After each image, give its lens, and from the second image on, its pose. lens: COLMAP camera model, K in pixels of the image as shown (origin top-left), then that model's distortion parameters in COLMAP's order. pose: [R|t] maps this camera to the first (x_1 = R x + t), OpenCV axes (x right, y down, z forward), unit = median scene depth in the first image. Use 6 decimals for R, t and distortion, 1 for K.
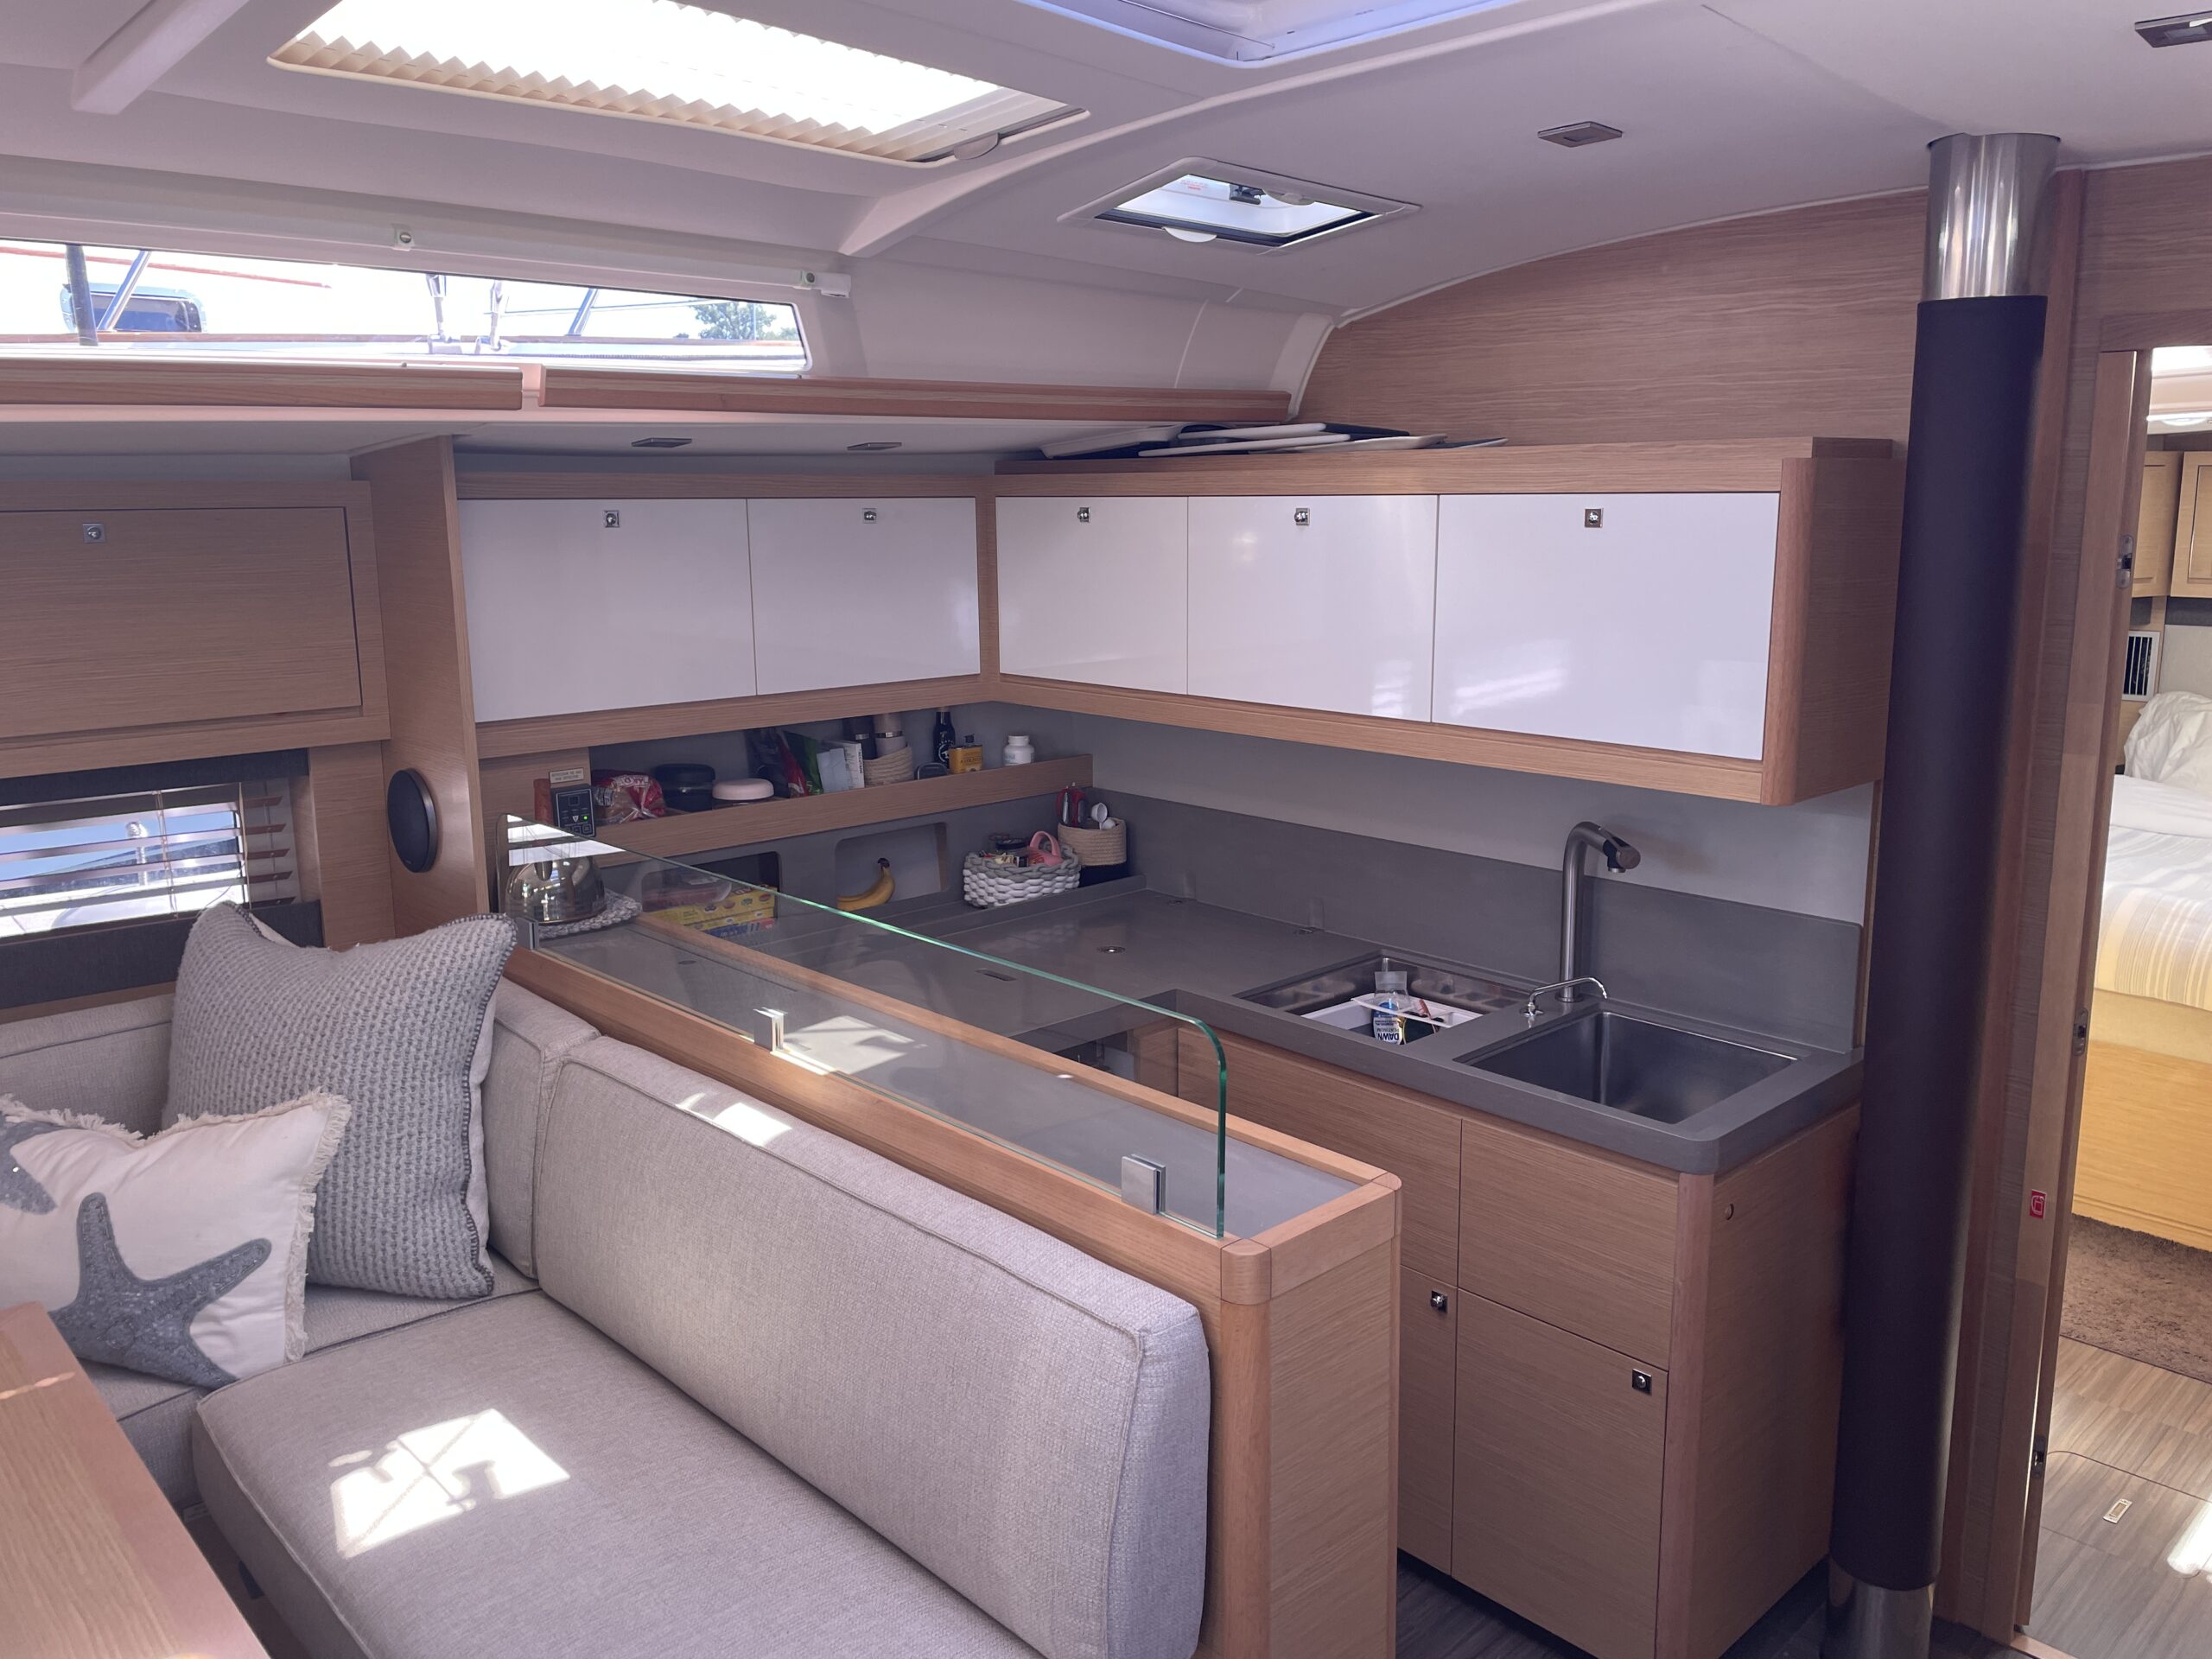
lens RADIAL K [[1700.9, 0, 1139.2], [0, 1700.9, 812.3], [0, 0, 1]] dist [0.085597, -0.113631]
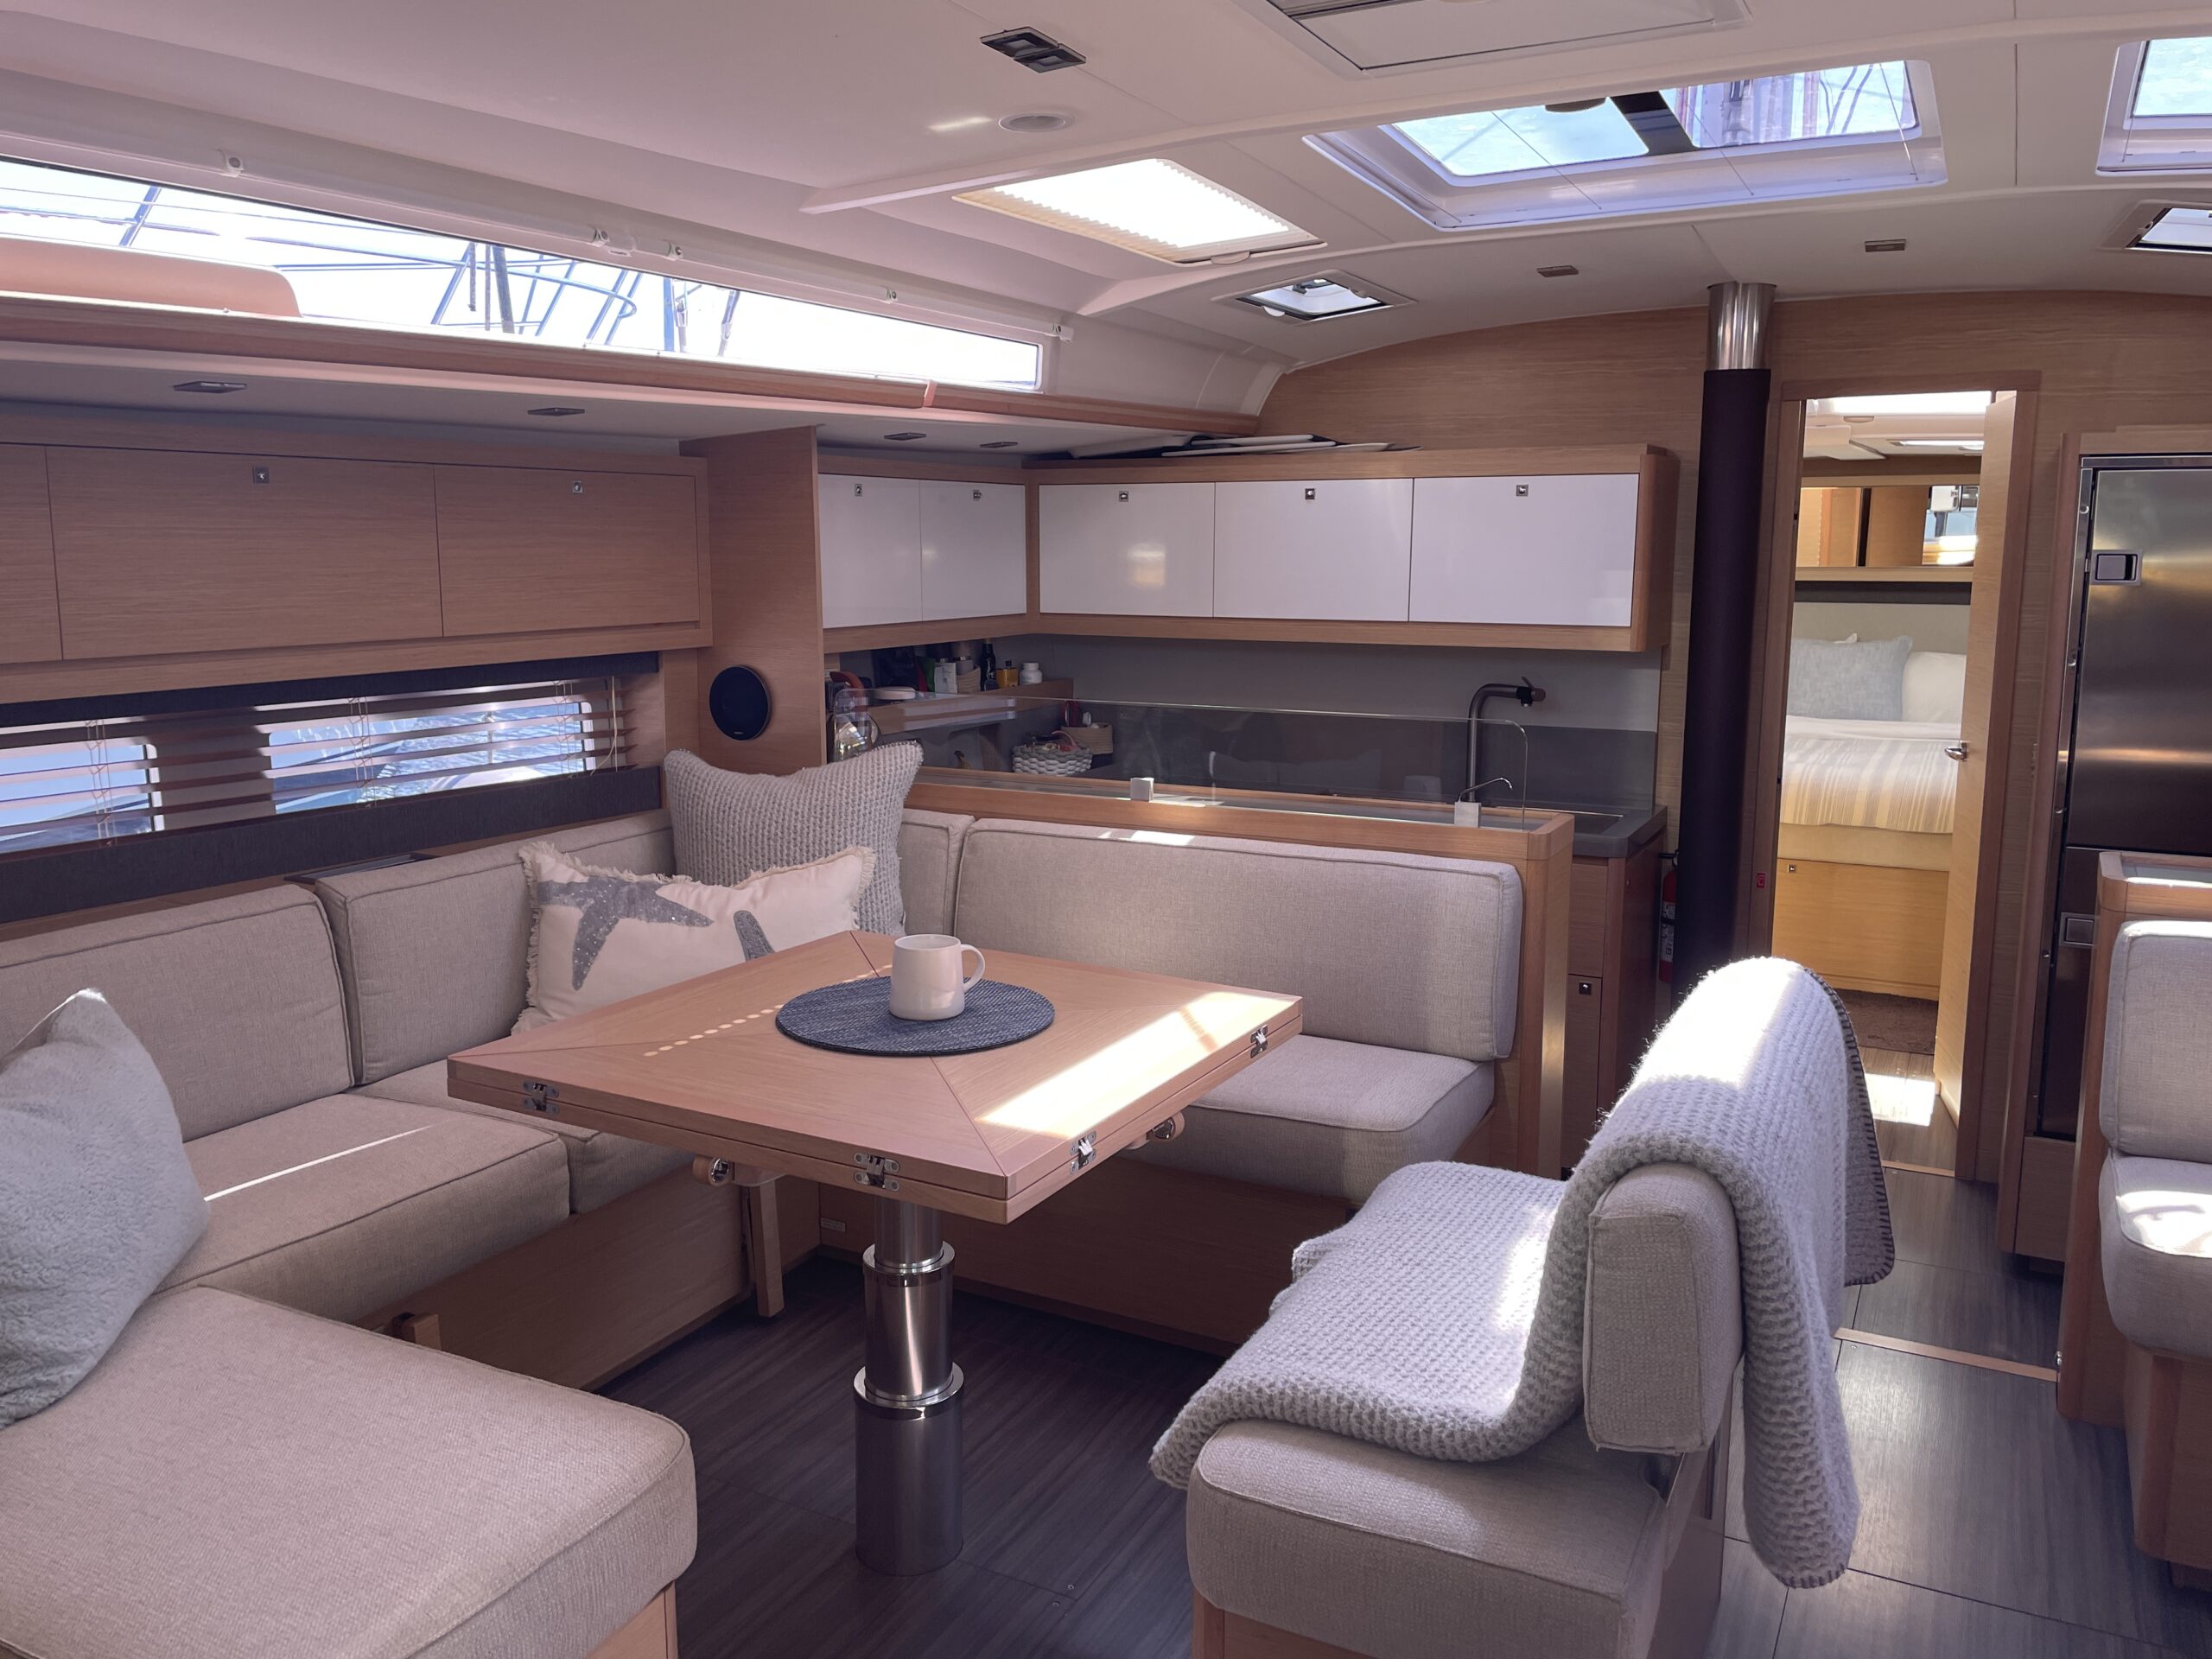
lens RADIAL K [[1700.9, 0, 1139.2], [0, 1700.9, 812.3], [0, 0, 1]] dist [0.085597, -0.113631]
pose [[0.946421, -0.045493, 0.319714, -0.582519], [0.054065, 0.998376, -0.017981, 0.139937], [-0.318376, 0.034303, 0.947344, -0.422611]]
